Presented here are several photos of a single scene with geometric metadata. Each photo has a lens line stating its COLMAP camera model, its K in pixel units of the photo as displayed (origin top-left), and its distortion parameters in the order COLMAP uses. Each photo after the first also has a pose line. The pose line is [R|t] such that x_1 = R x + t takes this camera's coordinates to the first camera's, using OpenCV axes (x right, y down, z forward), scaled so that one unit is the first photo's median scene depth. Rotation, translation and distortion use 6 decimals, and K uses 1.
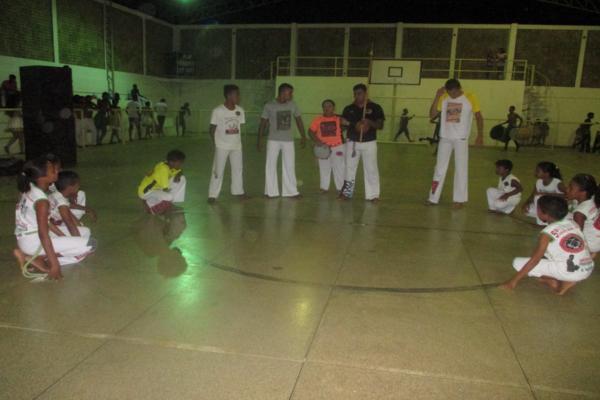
lens RADIAL K [[520.1, 0, 300.0], [0, 520.1, 200.0], [0, 0, 1]] dist [-0.003975, -0.004737]
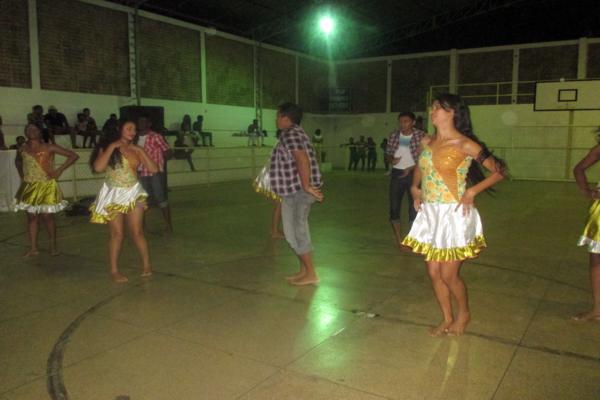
lens RADIAL K [[514.1, 0, 299.1], [0, 514.1, 185.2], [0, 0, 1]] dist [-0.012213, -0.004502]
pose [[0.931576, 0.010204, -0.363403, 0.071551], [-0.043847, 0.995463, -0.084448, -0.015635], [0.360892, 0.094604, 0.927797, 0.095726]]
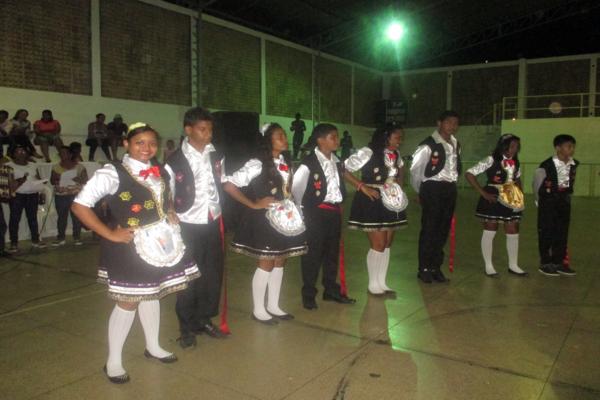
lens RADIAL K [[514.1, 0, 299.1], [0, 514.1, 185.2], [0, 0, 1]] dist [-0.012213, -0.004502]
pose [[0.922536, 0.003910, -0.385892, -0.026941], [-0.052492, 0.991926, -0.115441, -0.019643], [0.382325, 0.126754, 0.915293, 0.126140]]
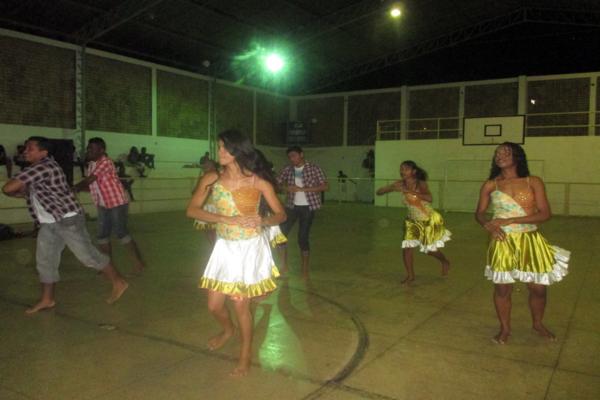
lens RADIAL K [[514.1, 0, 299.1], [0, 514.1, 185.2], [0, 0, 1]] dist [-0.012213, -0.004502]
pose [[0.929148, -0.005749, -0.369663, 0.169696], [-0.052316, 0.987773, -0.146858, -0.014994], [0.365988, 0.155793, 0.917487, 0.108244]]
